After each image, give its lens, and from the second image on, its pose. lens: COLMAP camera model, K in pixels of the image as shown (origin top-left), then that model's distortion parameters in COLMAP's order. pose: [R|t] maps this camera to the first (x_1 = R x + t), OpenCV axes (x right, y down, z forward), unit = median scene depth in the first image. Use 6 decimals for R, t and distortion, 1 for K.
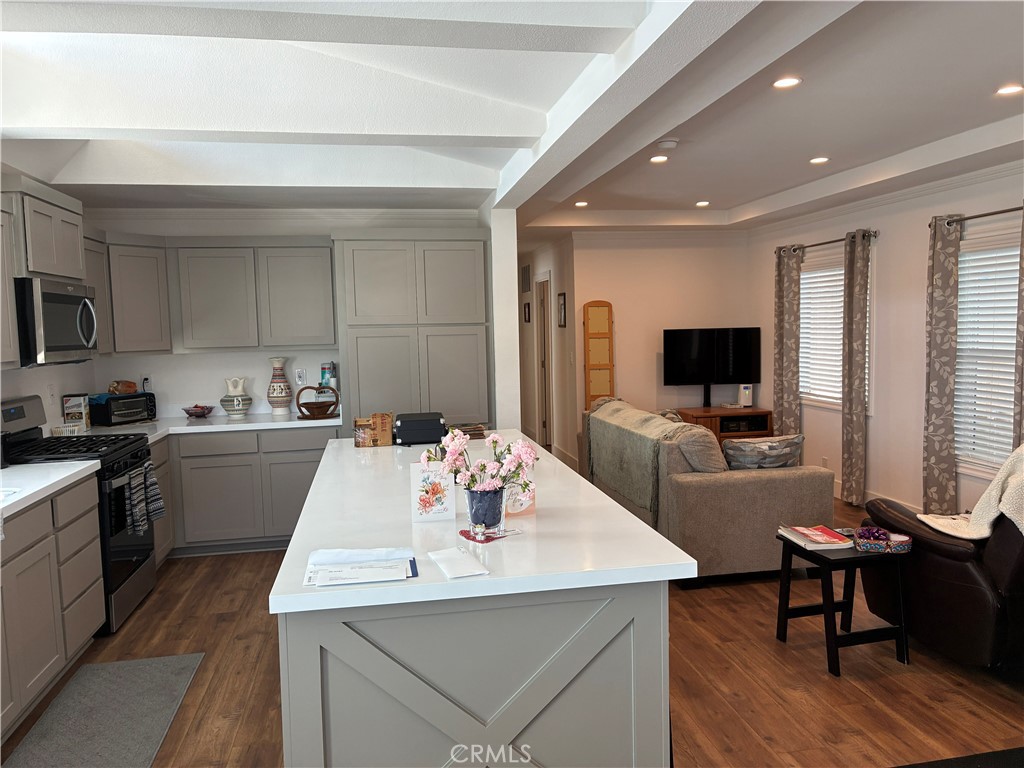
lens RADIAL K [[776.8, 0, 512.0], [0, 776.8, 384.0], [0, 0, 1]] dist [0.025766, -0.008447]
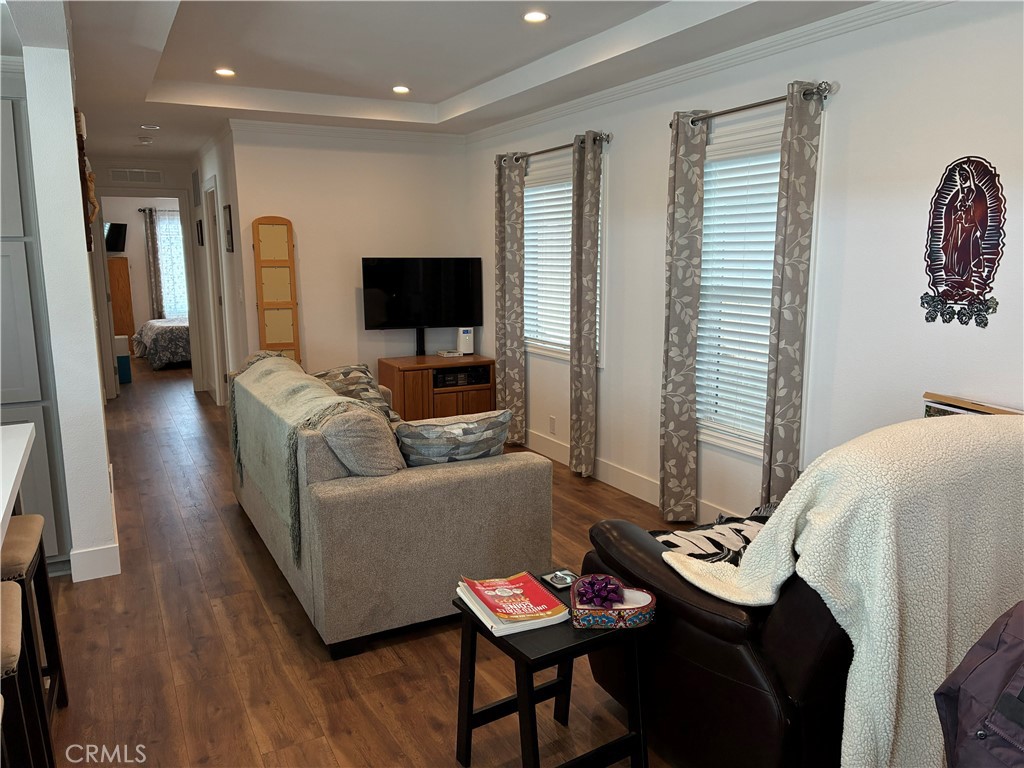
lens RADIAL K [[781.8, 0, 519.2], [0, 781.8, 385.2], [0, 0, 1]] dist [0.078193, -0.099090]
pose [[0.949392, -0.034351, 0.312211, 0.141126], [0.007509, 0.996200, 0.086774, -0.015118], [-0.314005, -0.080038, 0.946042, 0.293576]]
